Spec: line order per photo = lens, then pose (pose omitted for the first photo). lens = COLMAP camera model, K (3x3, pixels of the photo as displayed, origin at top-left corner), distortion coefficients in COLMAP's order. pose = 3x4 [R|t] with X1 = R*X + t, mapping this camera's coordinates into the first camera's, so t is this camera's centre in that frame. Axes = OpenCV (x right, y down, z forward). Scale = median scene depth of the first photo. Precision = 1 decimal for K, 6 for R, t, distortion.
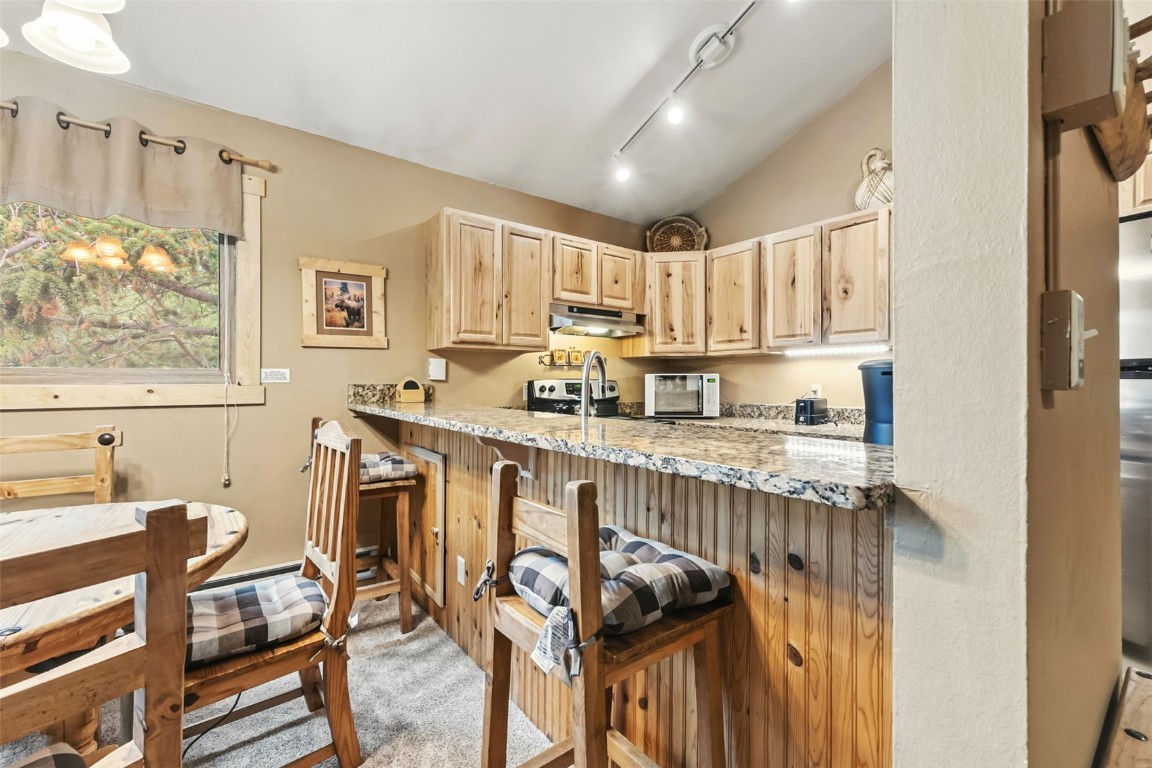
lens RADIAL K [[487.4, 0, 576.0], [0, 487.4, 384.0], [0, 0, 1]] dist [0.007864, -0.000193]
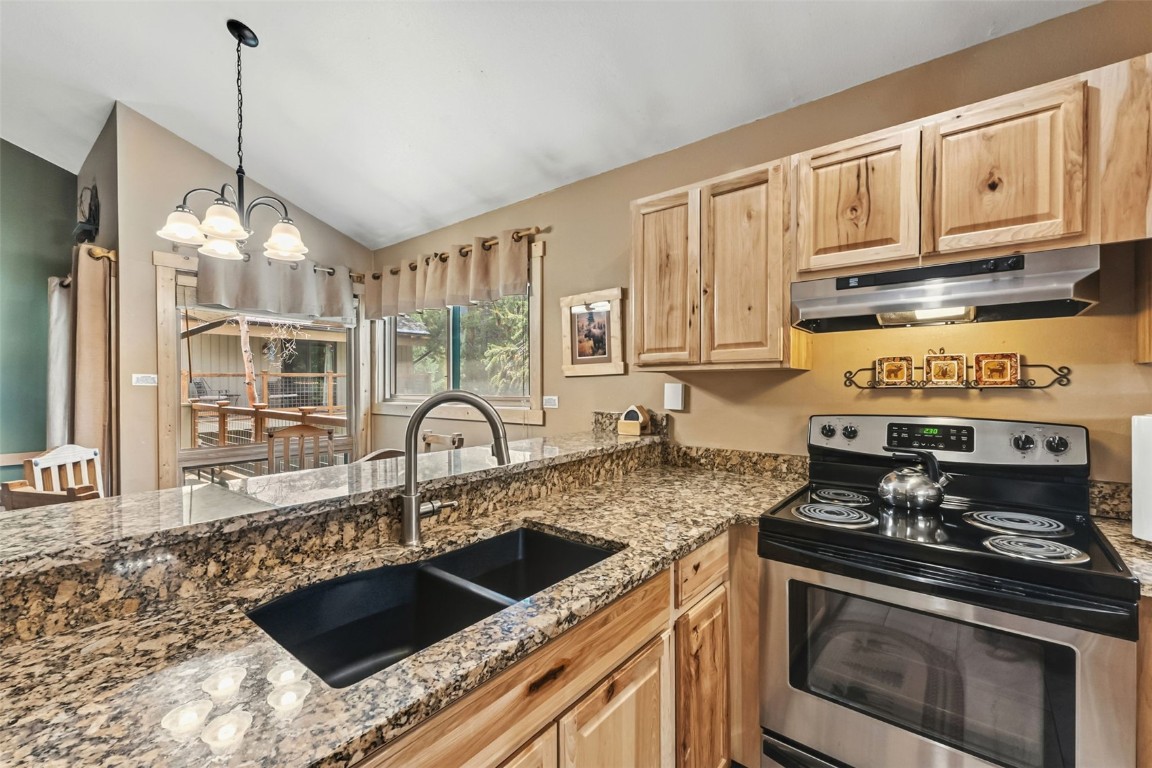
lens RADIAL K [[487.4, 0, 576.0], [0, 487.4, 384.0], [0, 0, 1]] dist [0.007864, -0.000193]
pose [[0.232560, -0.000506, -0.972582, 0.519274], [0.001187, 0.999999, -0.000236, -0.056406], [0.972581, -0.001099, 0.232560, 0.730532]]
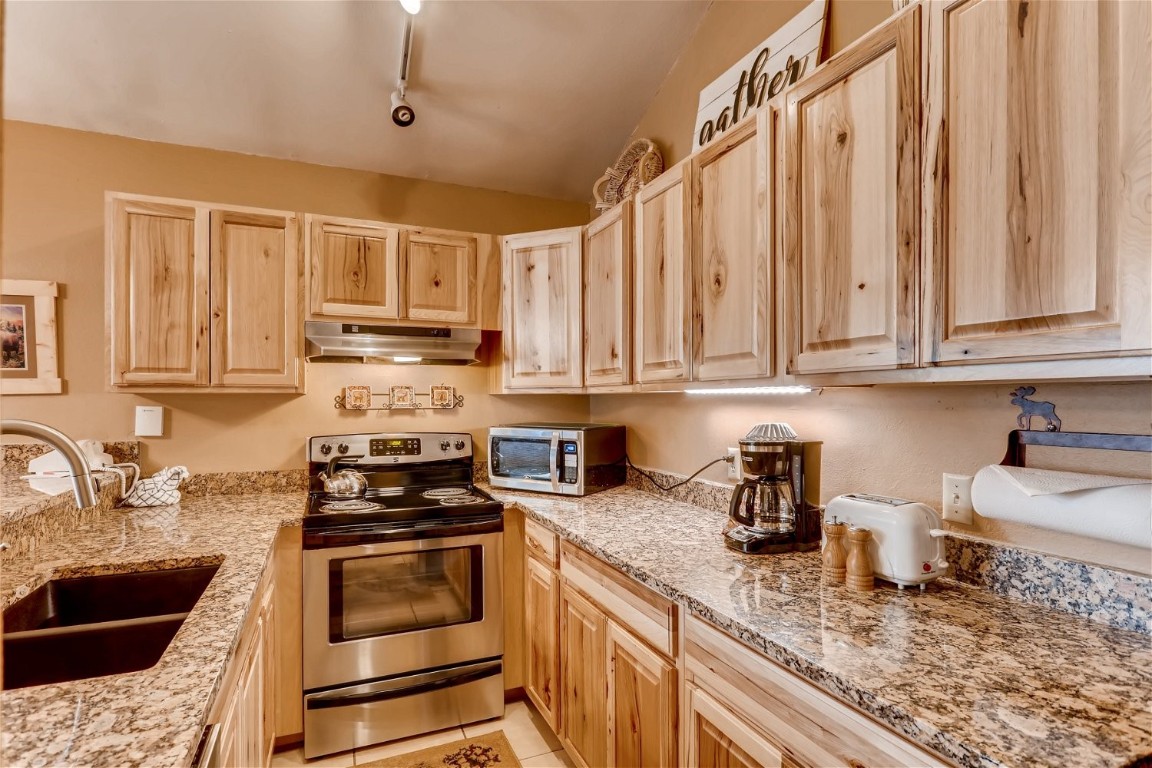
lens RADIAL K [[573.0, 0, 564.7], [0, 573.0, 400.3], [0, 0, 1]] dist [0.010968, -0.000148]
pose [[0.964324, -0.001175, -0.264721, 0.586650], [0.000247, 0.999994, -0.003540, -0.063405], [0.264724, 0.003349, 0.964318, 0.389815]]
